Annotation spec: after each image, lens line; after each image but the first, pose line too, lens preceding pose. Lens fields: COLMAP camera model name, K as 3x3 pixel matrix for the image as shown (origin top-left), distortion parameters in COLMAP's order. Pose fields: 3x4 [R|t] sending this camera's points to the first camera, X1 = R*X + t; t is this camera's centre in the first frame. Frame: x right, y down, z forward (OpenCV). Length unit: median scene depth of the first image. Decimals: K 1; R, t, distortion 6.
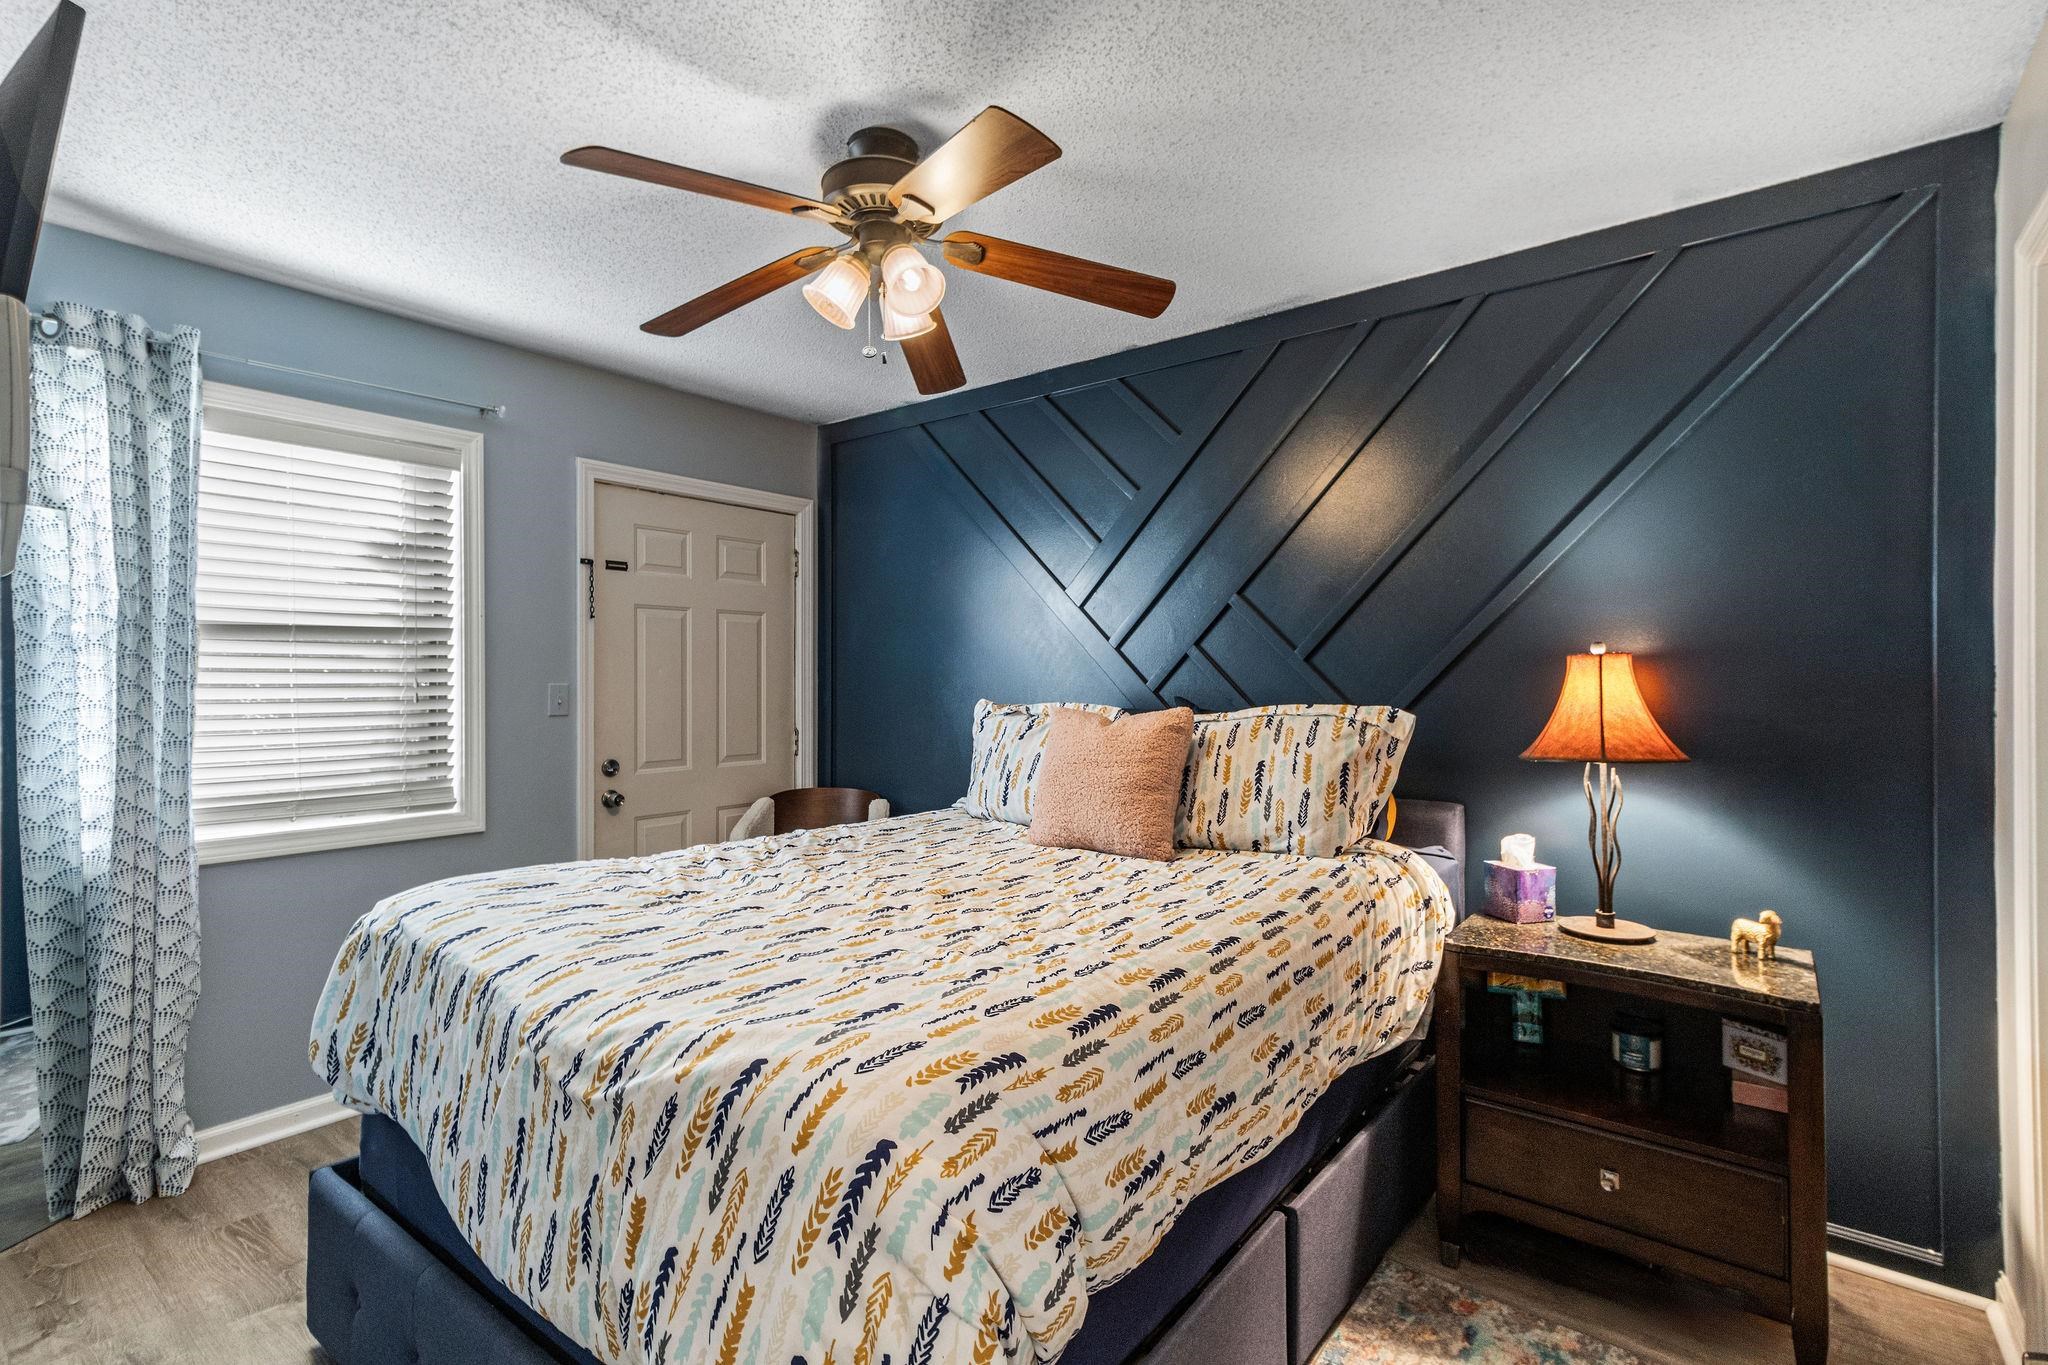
lens RADIAL K [[961.0, 0, 1029.7], [0, 961.0, 685.6], [0, 0, 1]] dist [0.017075, 0.001138]
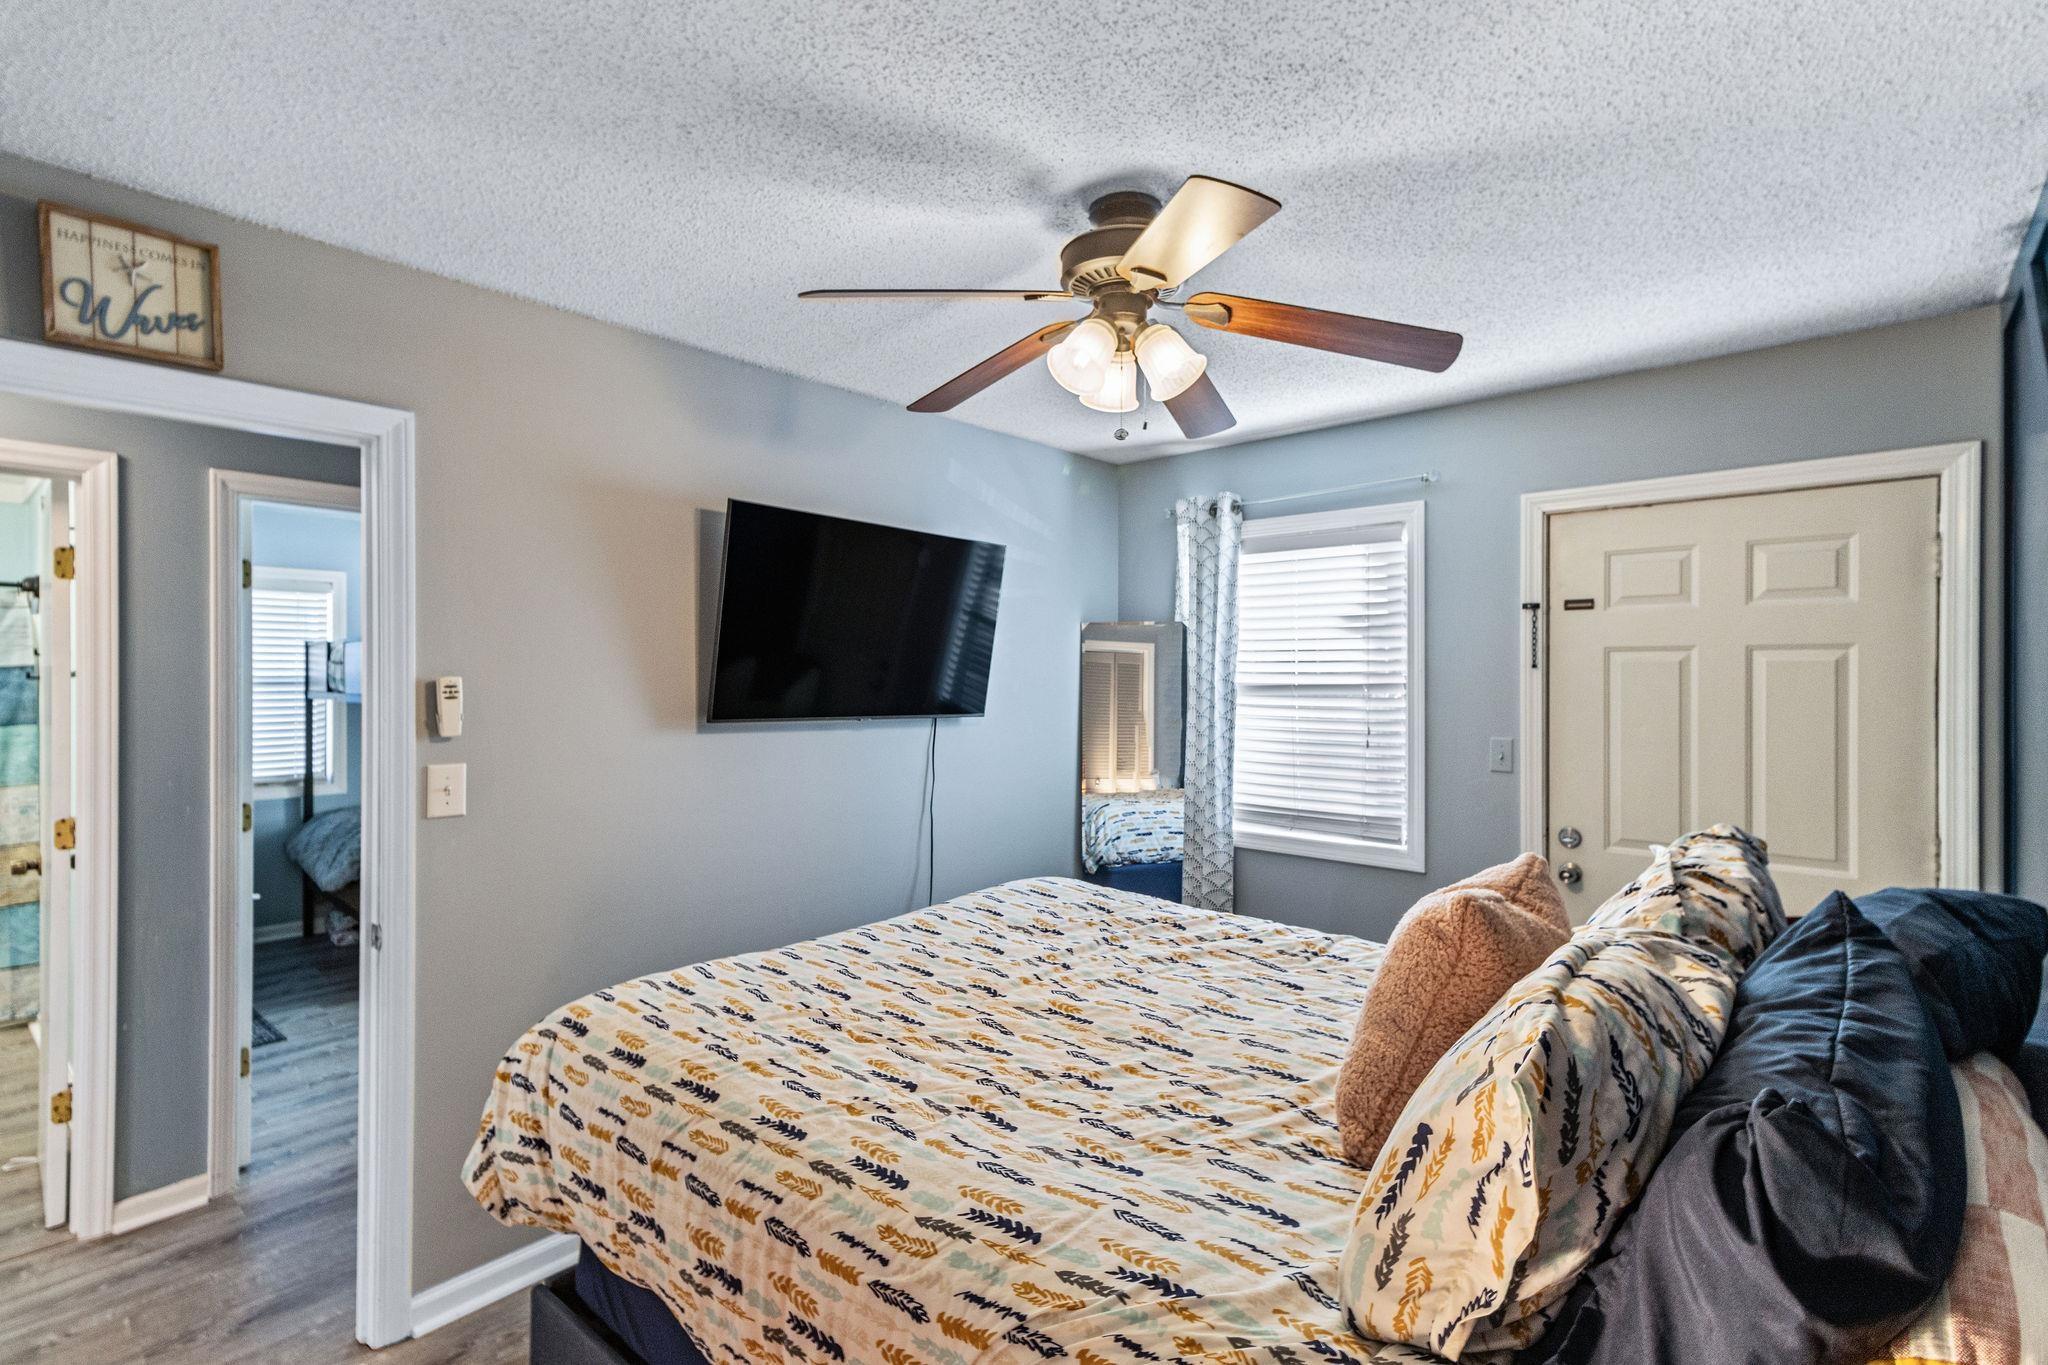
lens RADIAL K [[961.0, 0, 1026.7], [0, 961.0, 675.4], [0, 0, 1]] dist [0.017075, 0.001138]
pose [[-0.061134, 0.006988, -0.998105, 0.586961], [-0.008524, 0.999935, 0.007523, -0.080014], [0.998093, 0.008968, -0.061071, 0.710625]]
